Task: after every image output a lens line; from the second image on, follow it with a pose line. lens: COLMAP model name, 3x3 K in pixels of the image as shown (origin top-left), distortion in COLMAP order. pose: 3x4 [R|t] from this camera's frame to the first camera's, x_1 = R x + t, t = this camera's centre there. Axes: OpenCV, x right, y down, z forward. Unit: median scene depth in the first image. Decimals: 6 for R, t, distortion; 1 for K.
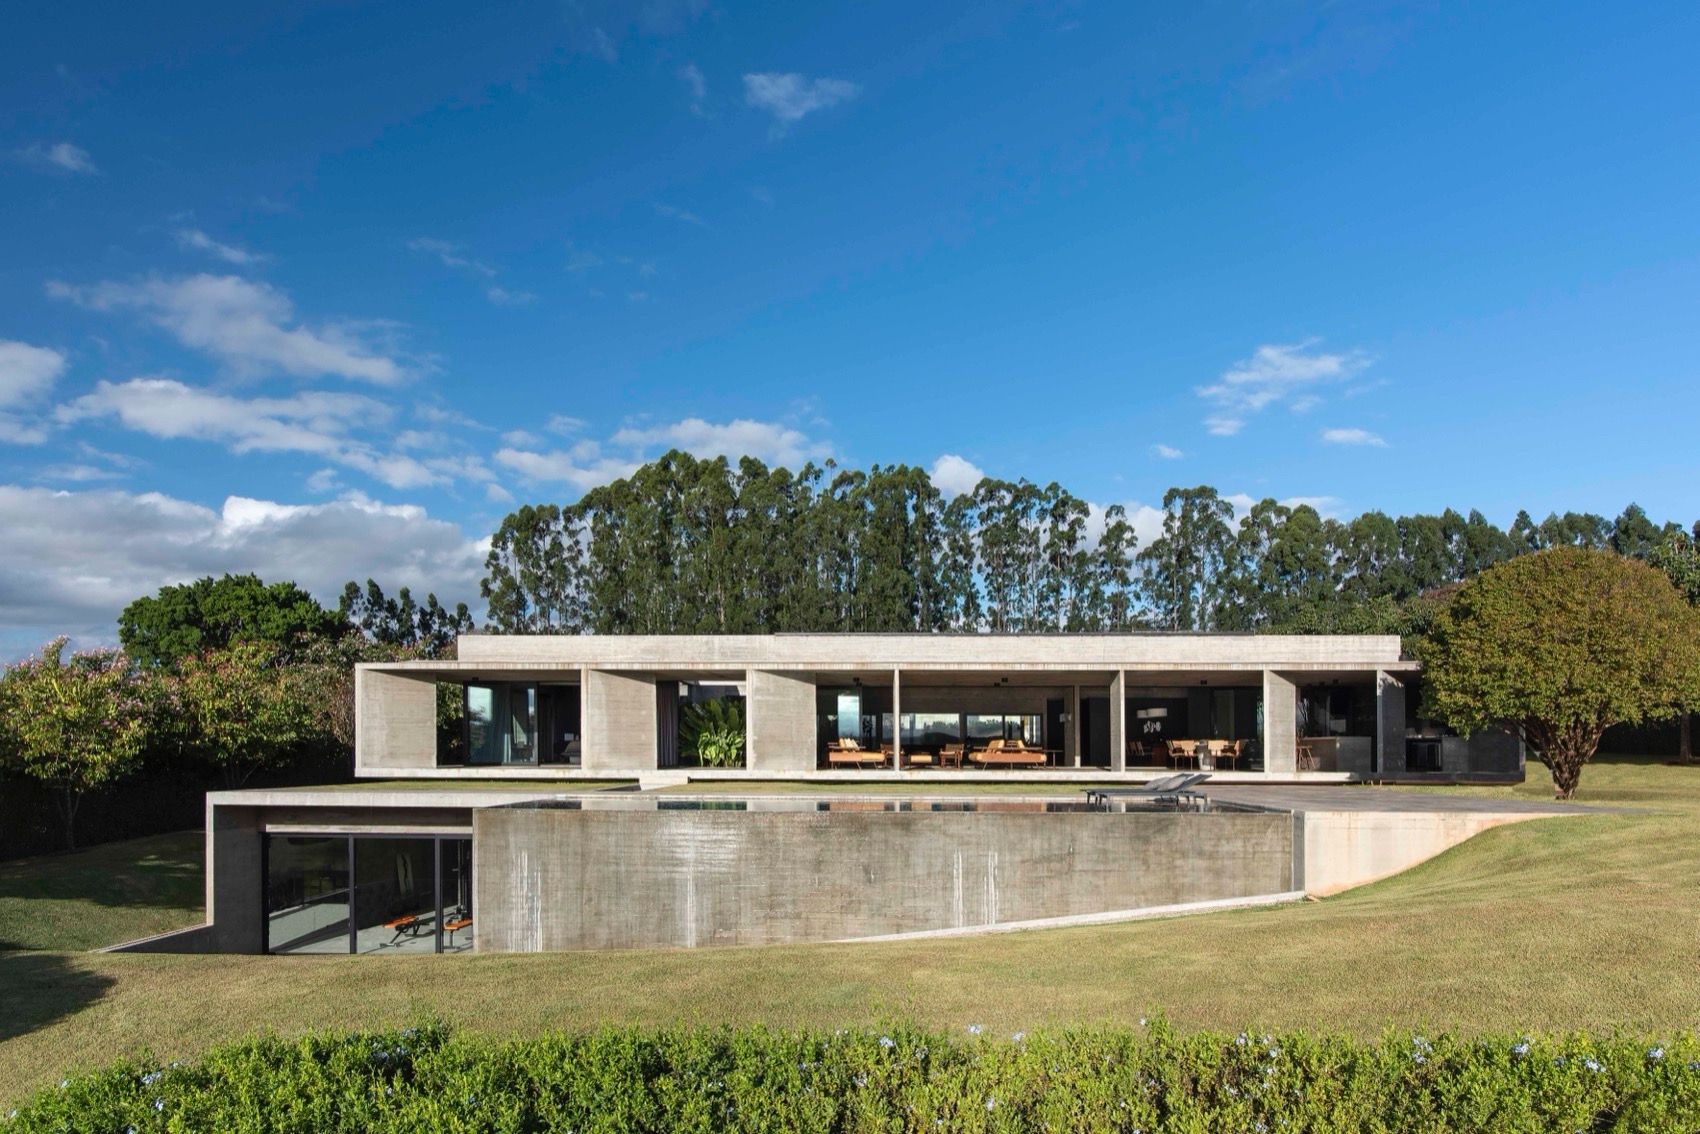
lens RADIAL K [[1052.9, 0, 840.9], [0, 1052.9, 758.2], [0, 0, 1]] dist [-0.005096, -0.000069]
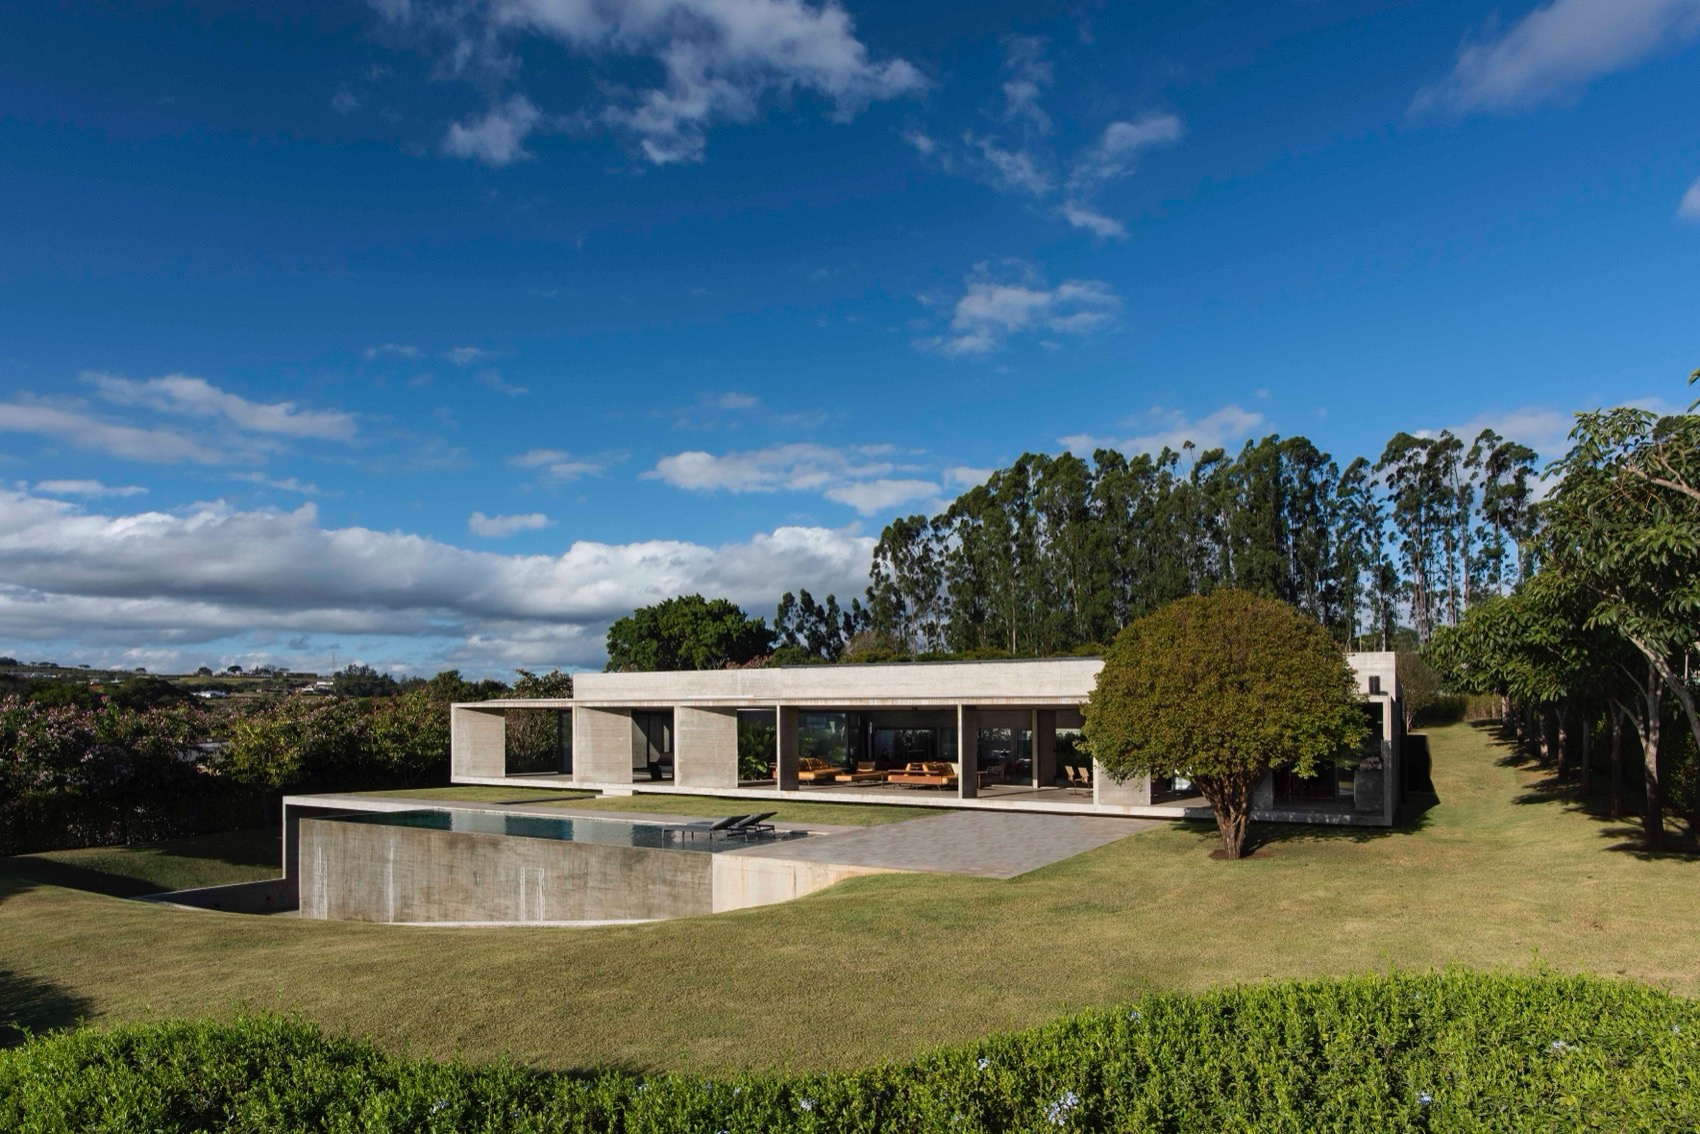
lens RADIAL K [[1052.9, 0, 840.9], [0, 1052.9, 758.2], [0, 0, 1]] dist [-0.005096, -0.000069]
pose [[0.875911, 0.018801, -0.482107, 0.680577], [-0.008433, 0.999684, 0.023664, -0.052816], [0.482400, -0.016662, 0.875793, 0.002681]]
